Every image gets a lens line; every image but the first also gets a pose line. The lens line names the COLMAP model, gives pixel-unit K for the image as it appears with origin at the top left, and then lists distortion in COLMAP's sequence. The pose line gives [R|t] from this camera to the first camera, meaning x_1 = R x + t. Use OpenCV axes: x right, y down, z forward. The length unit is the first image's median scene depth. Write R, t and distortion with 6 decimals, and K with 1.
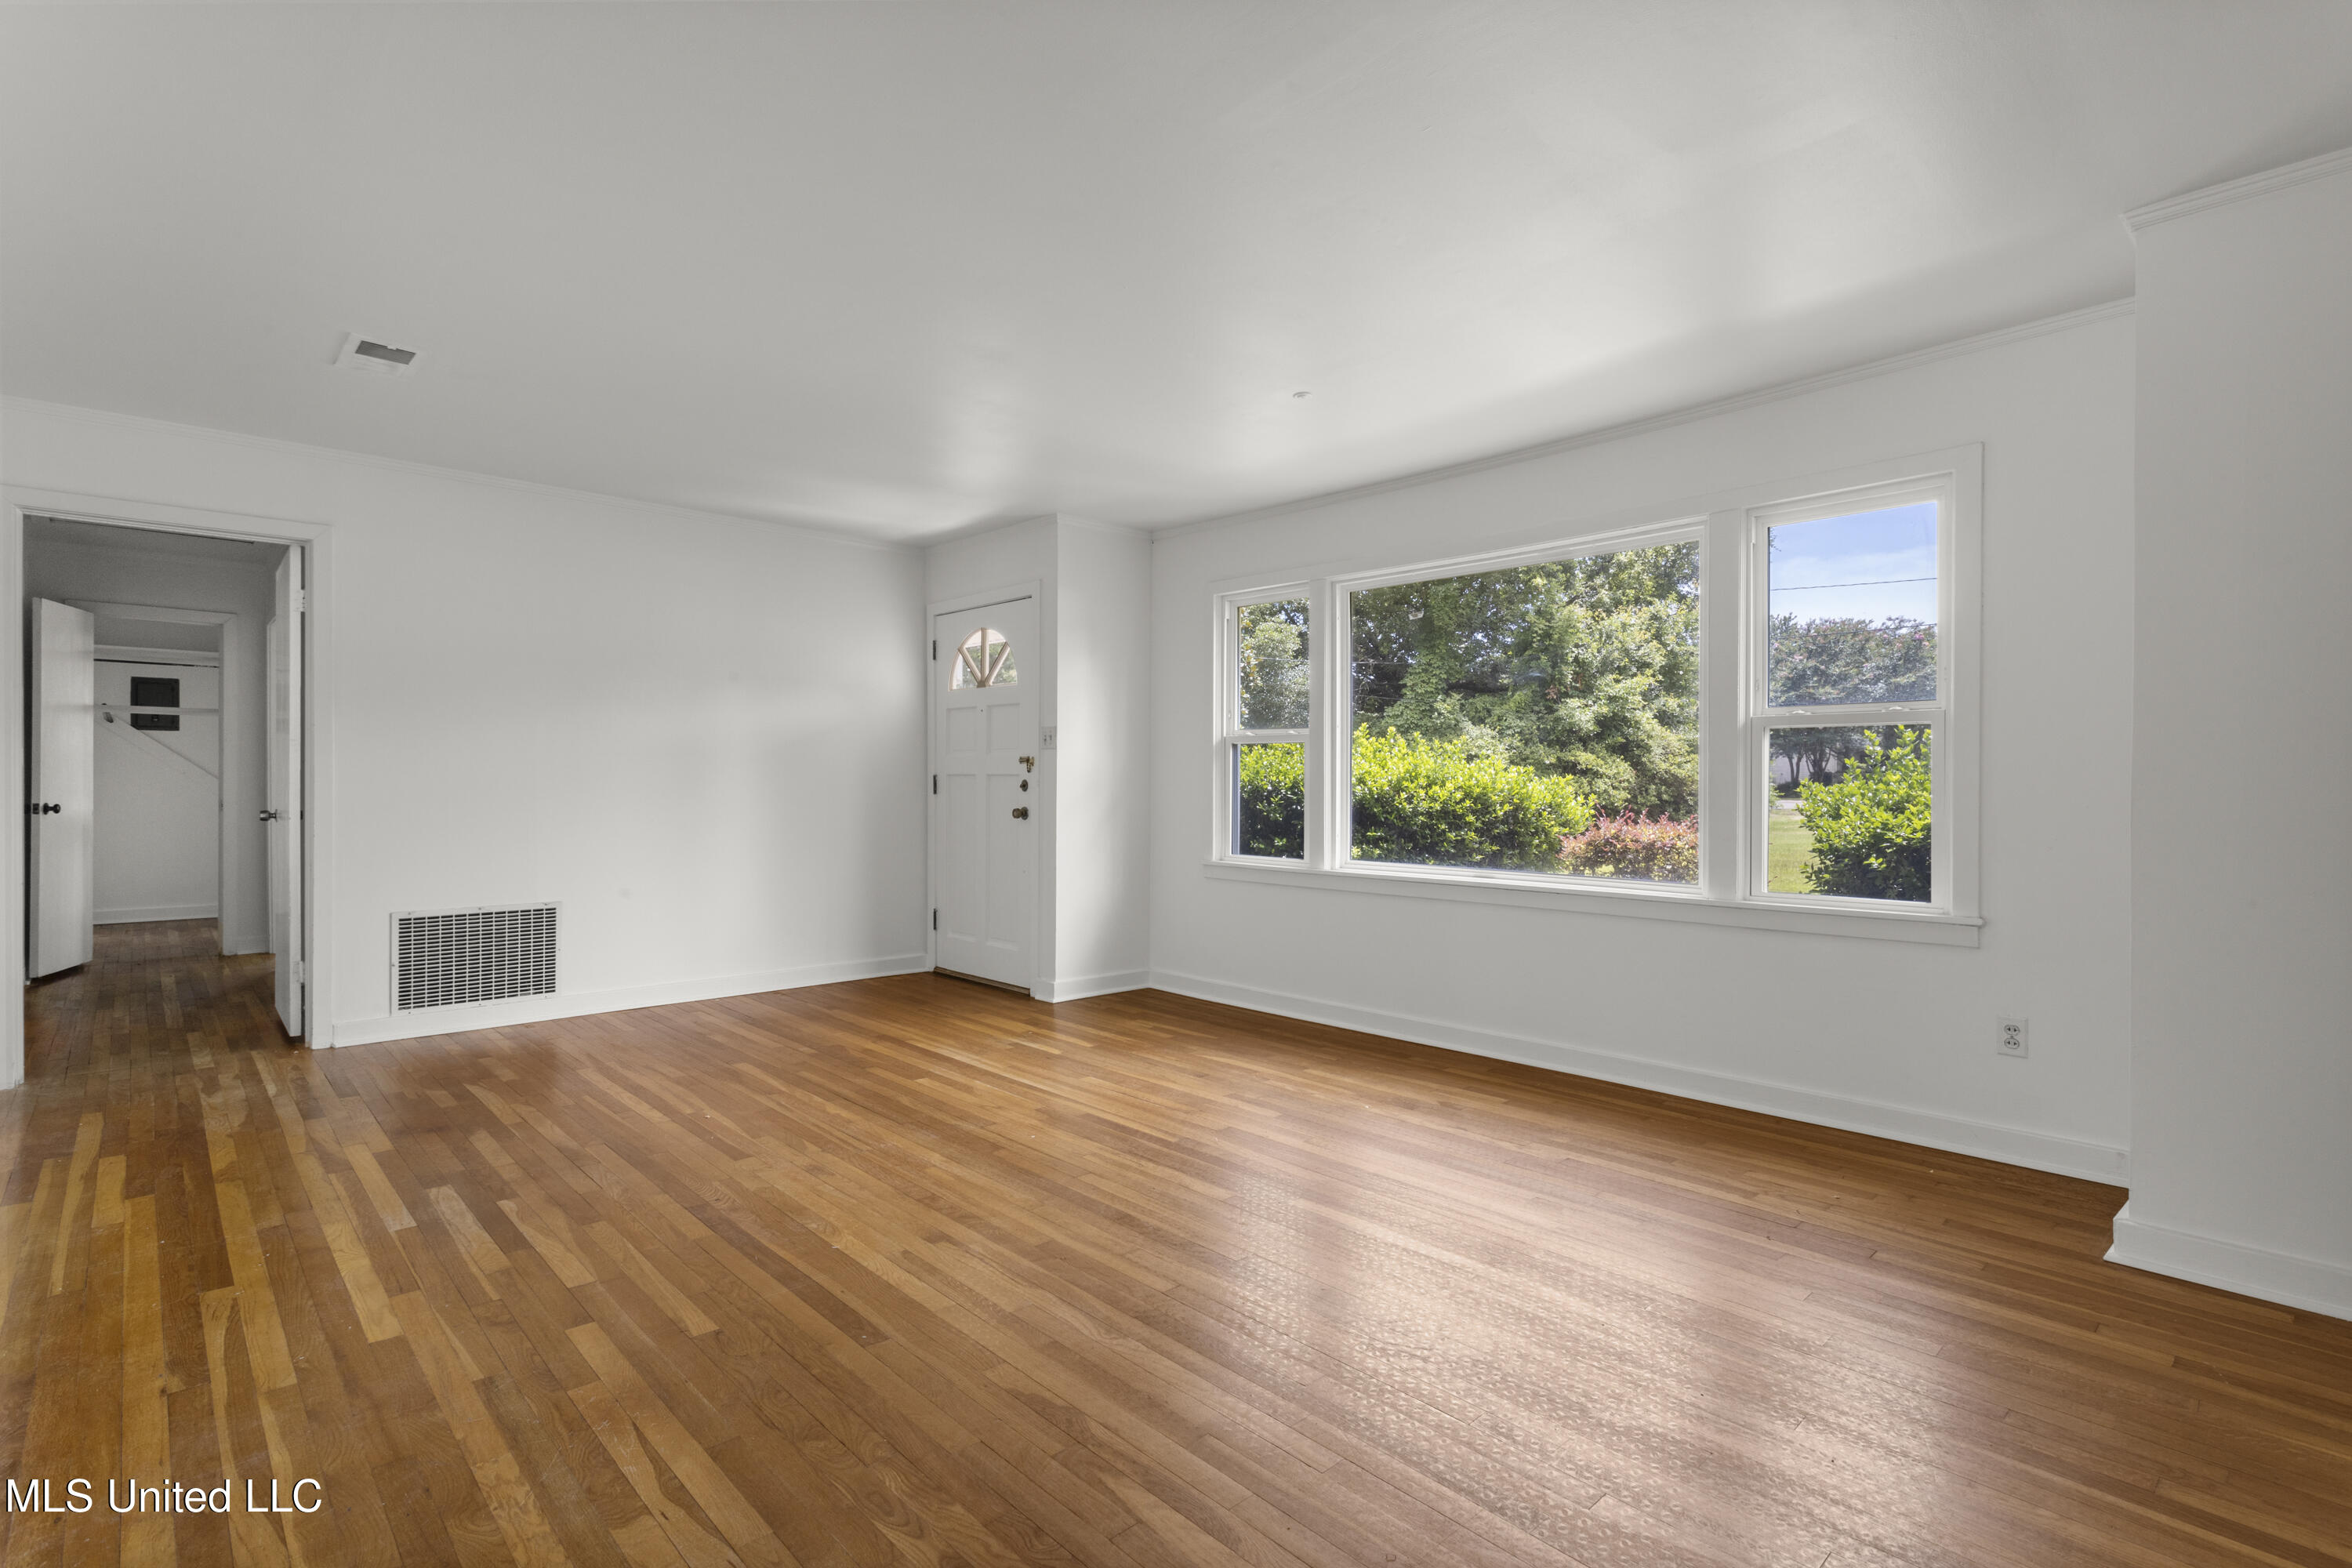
lens RADIAL K [[1111.1, 0, 1167.4], [0, 1111.1, 781.3], [0, 0, 1]] dist [-0.004212, 0.000592]
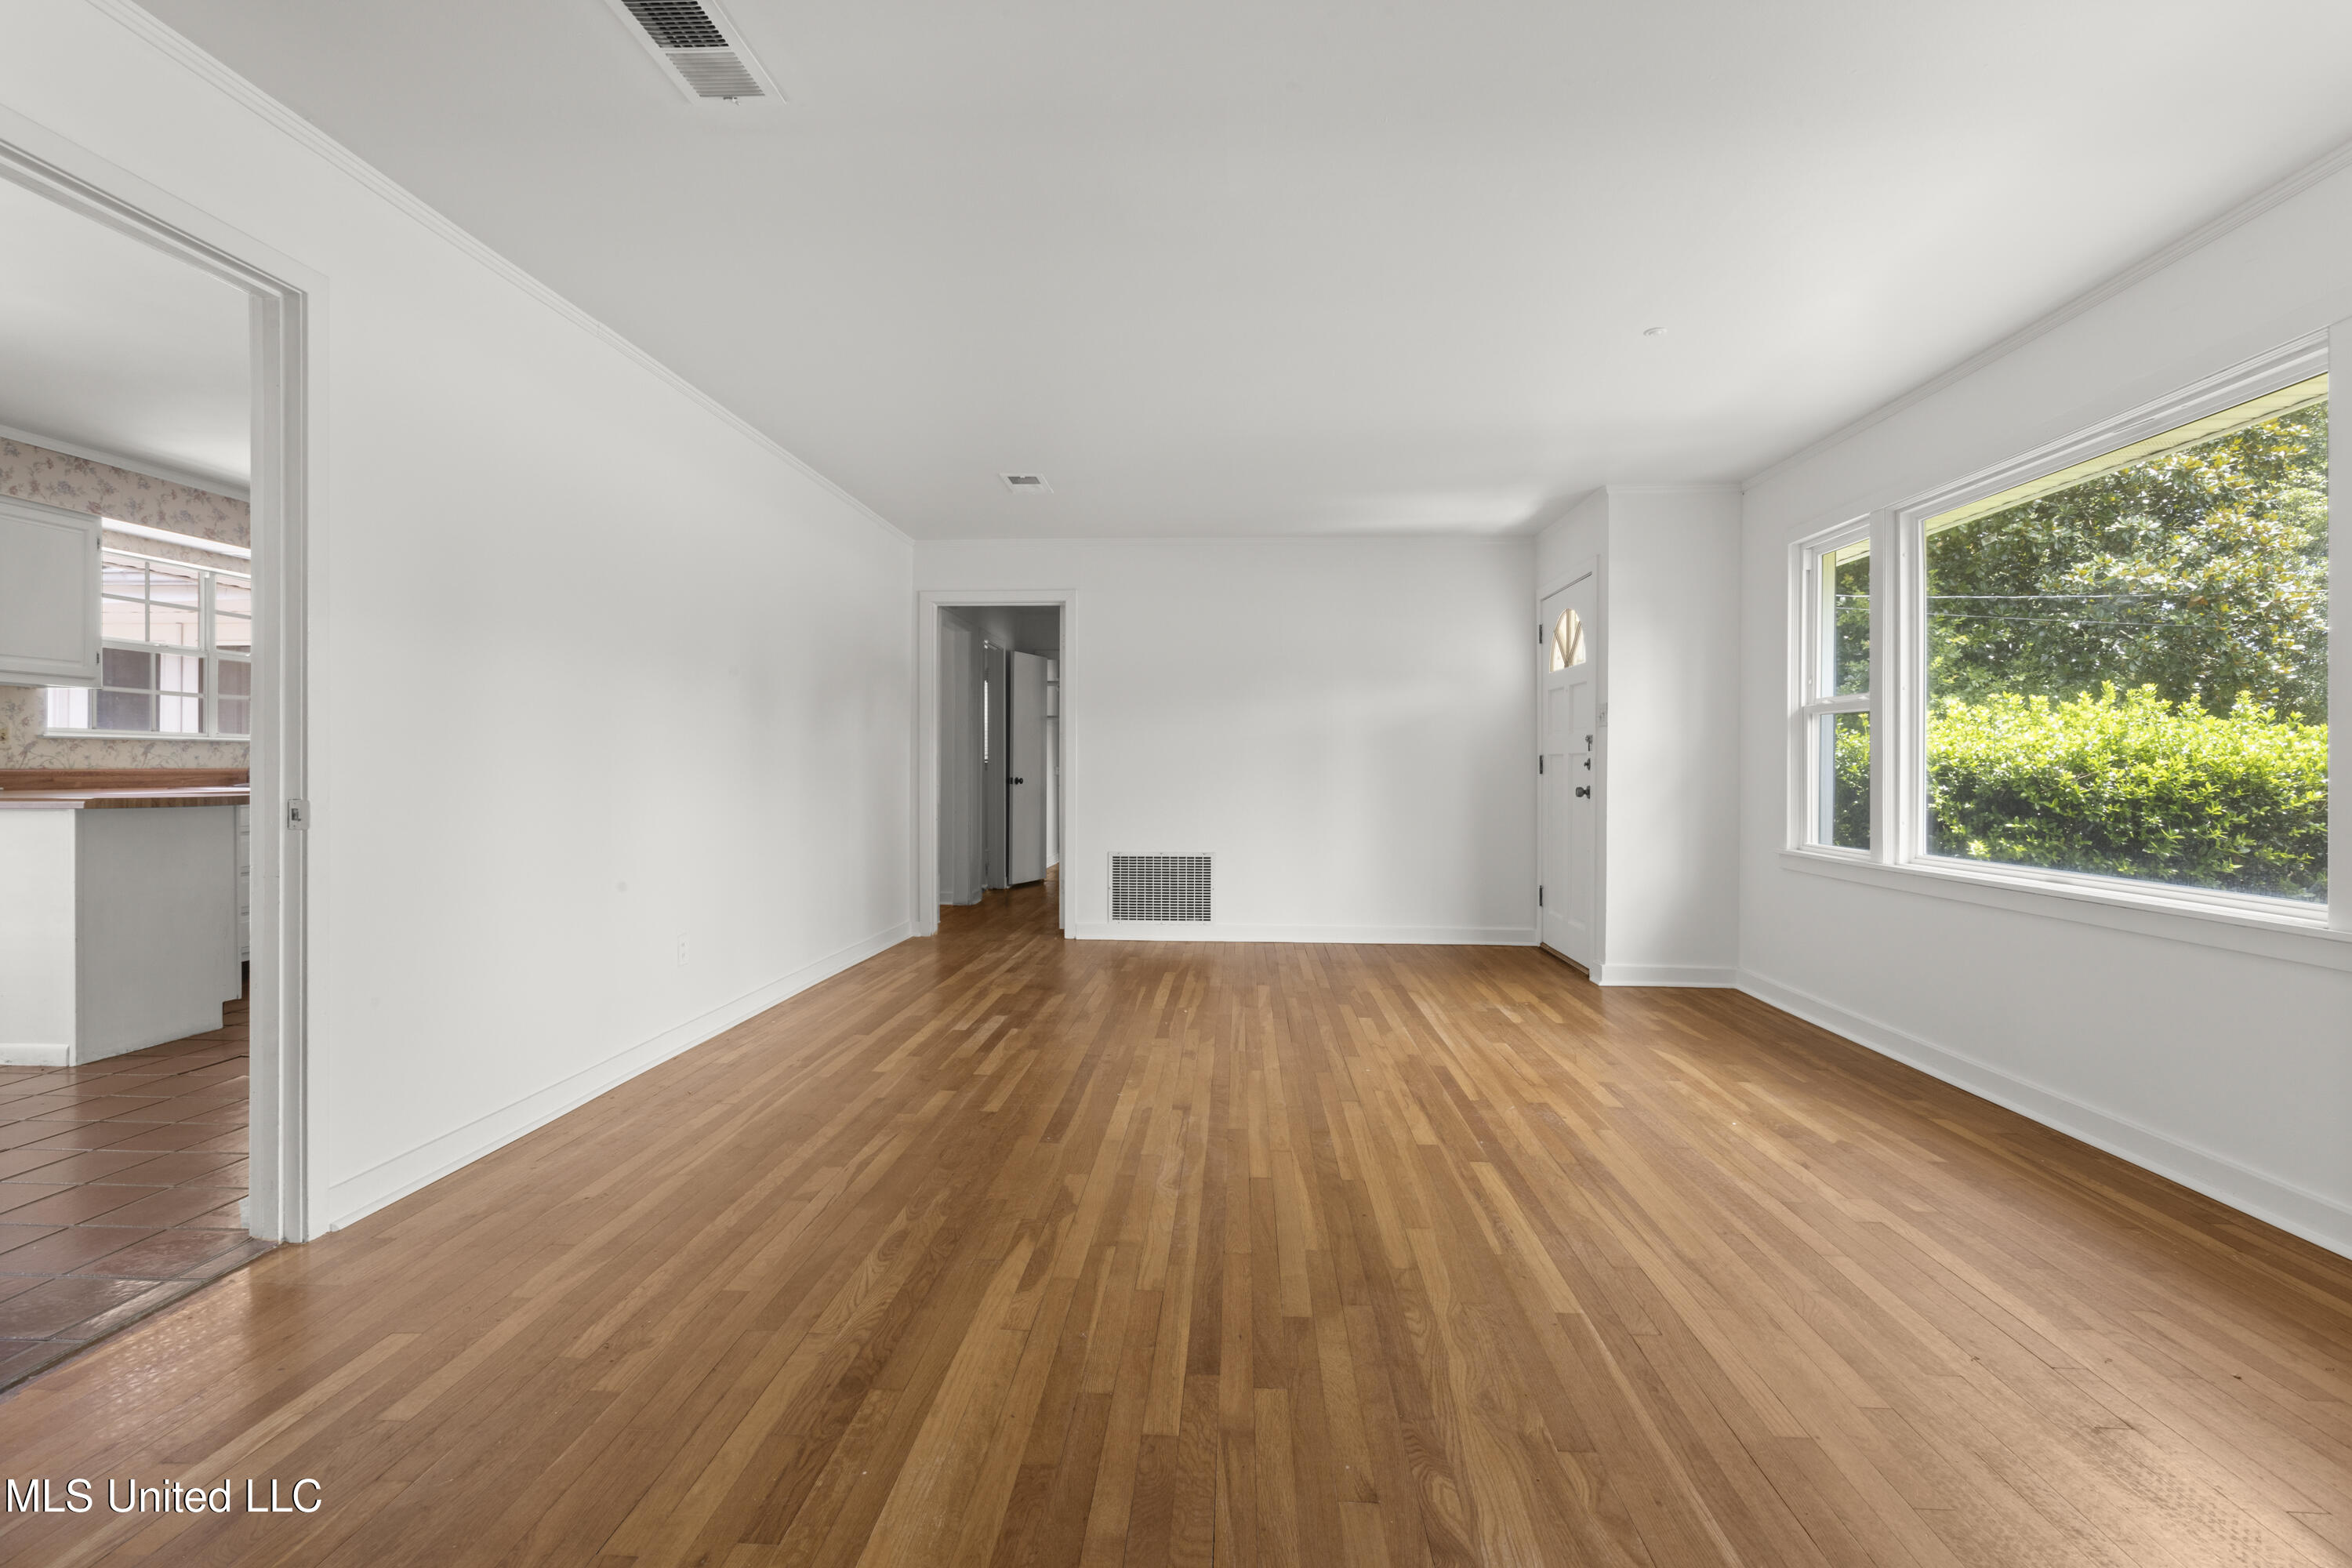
lens RADIAL K [[1111.1, 0, 1169.8], [0, 1111.1, 773.9], [0, 0, 1]] dist [-0.004212, 0.000592]
pose [[0.685791, 0.002960, -0.727793, 0.392191], [-0.002229, 0.999996, 0.001967, 0.012982], [0.727795, 0.000273, 0.685794, 0.059945]]
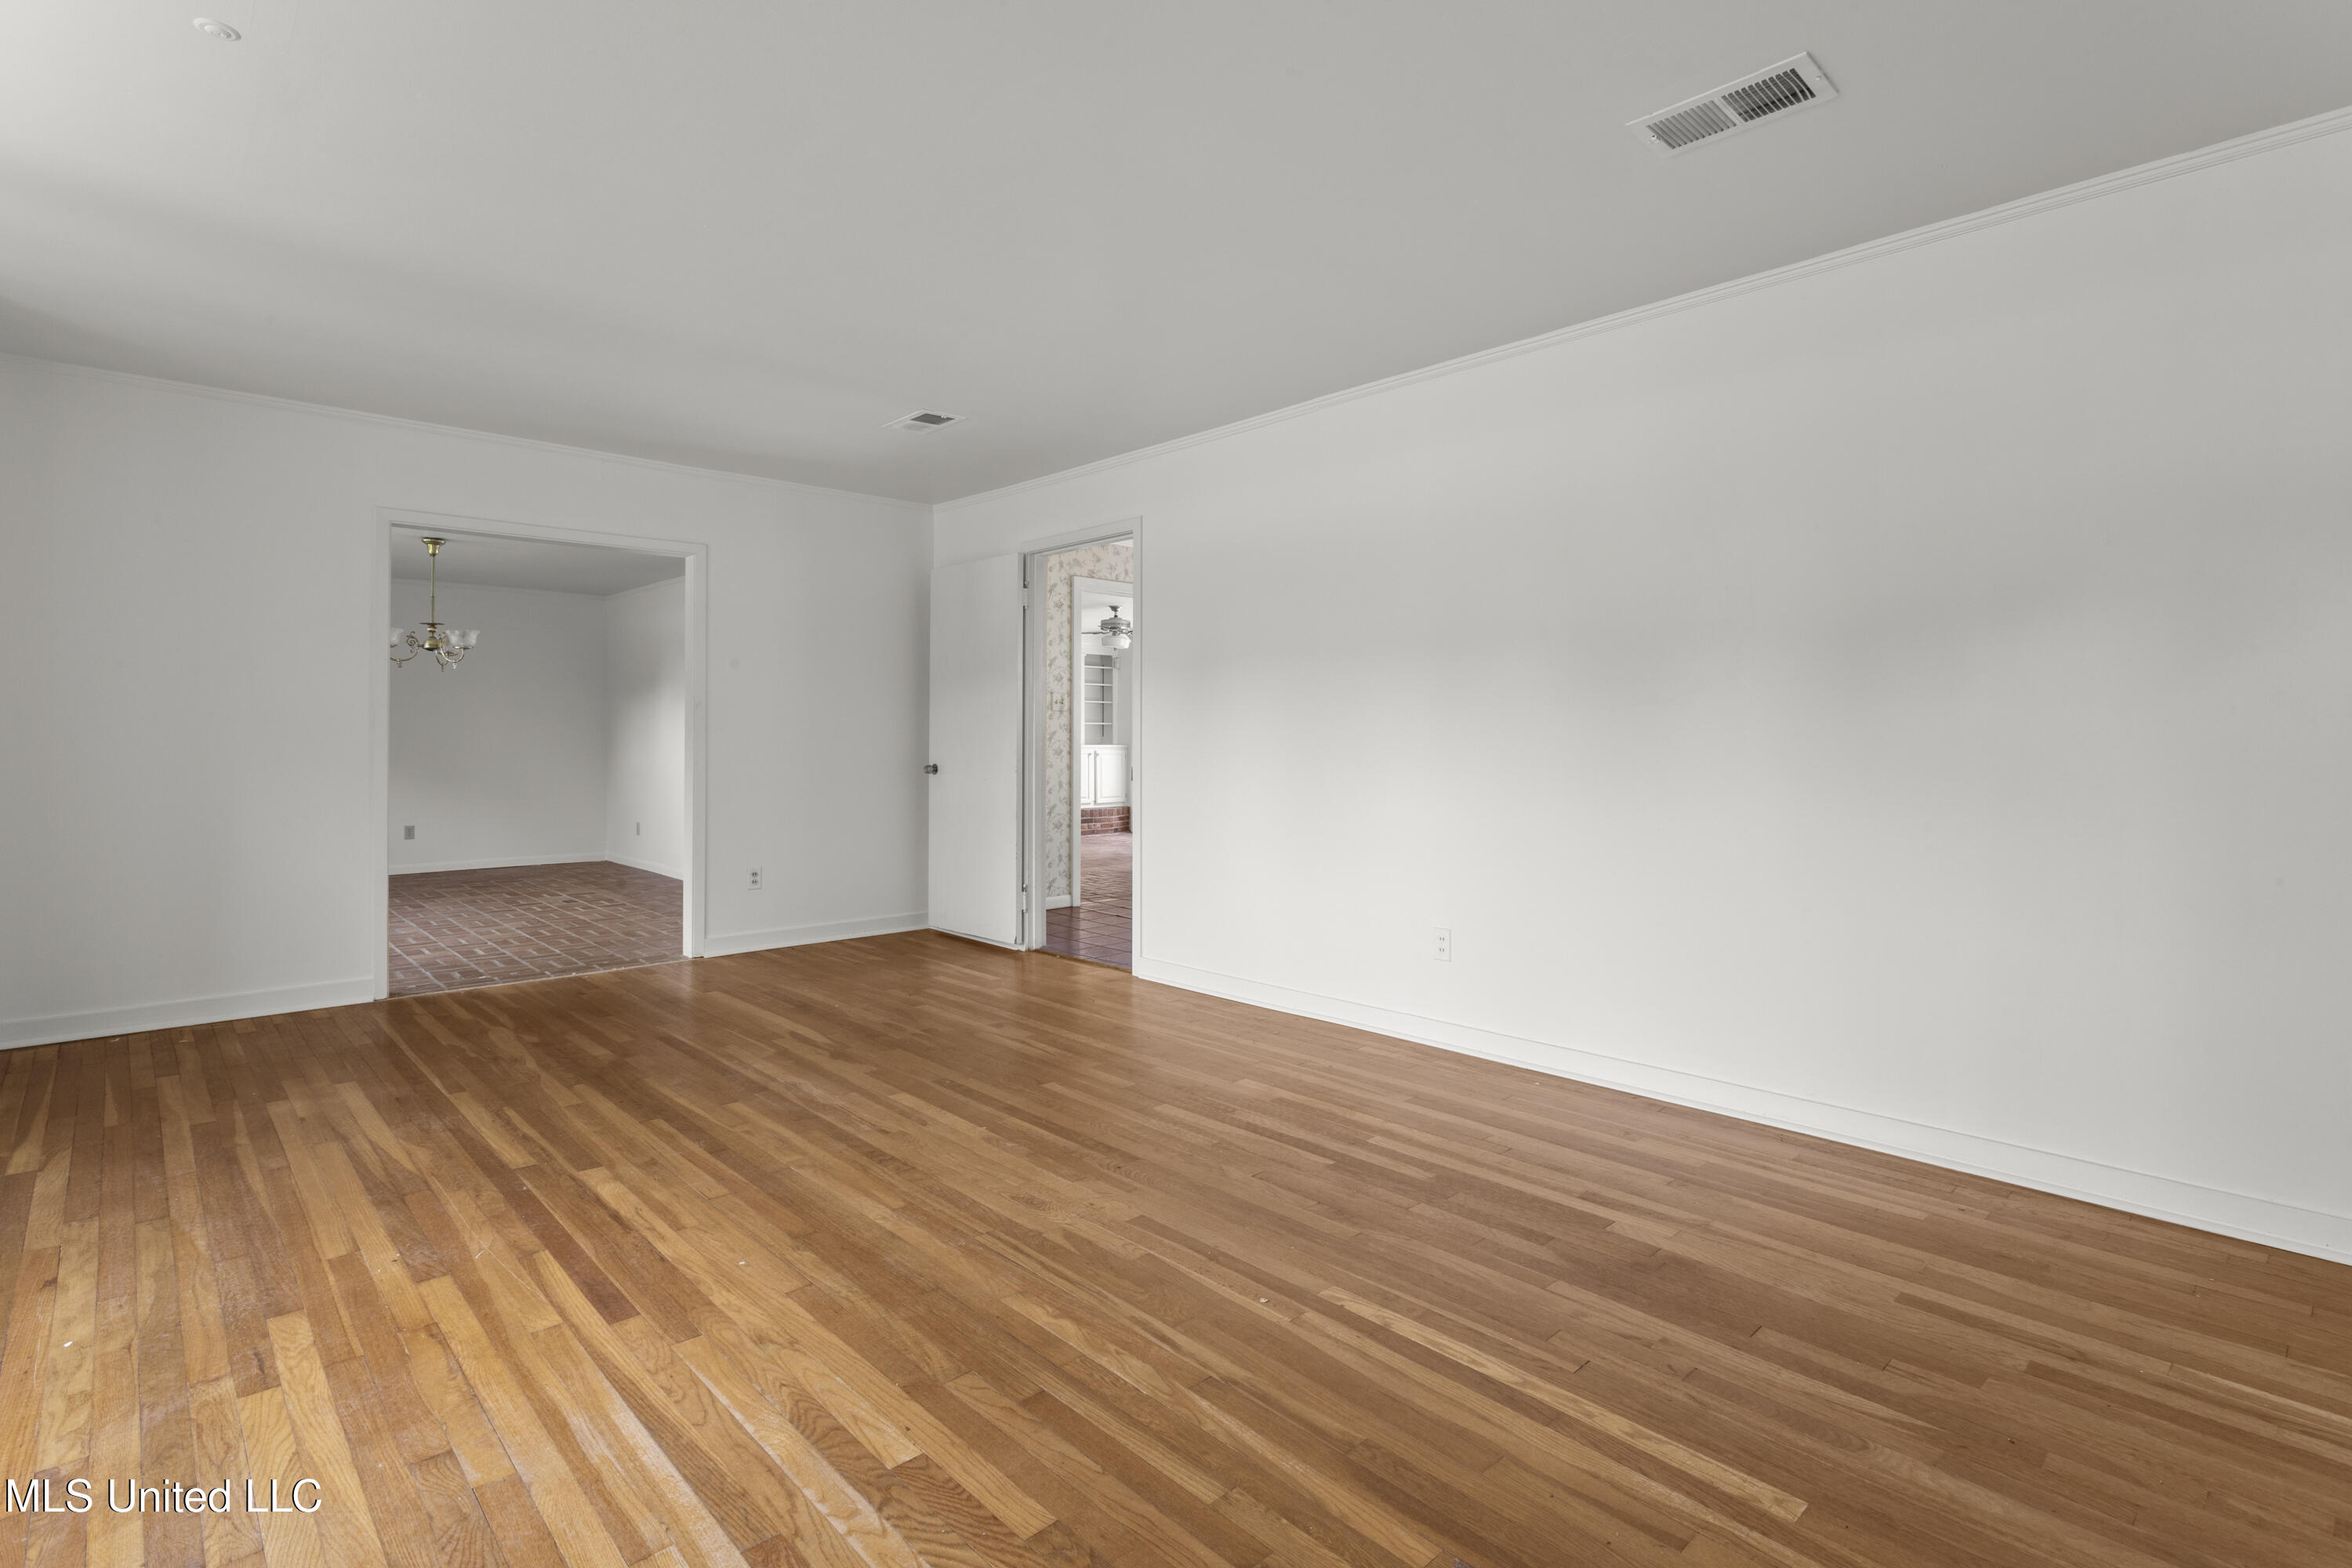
lens RADIAL K [[1111.1, 0, 1174.7], [0, 1111.1, 742.6], [0, 0, 1]] dist [-0.004212, 0.000592]
pose [[-0.999942, -0.007470, -0.007755, -0.264666], [-0.007497, 0.999966, 0.003497, -0.001163], [0.007729, 0.003555, -0.999964, 1.178927]]
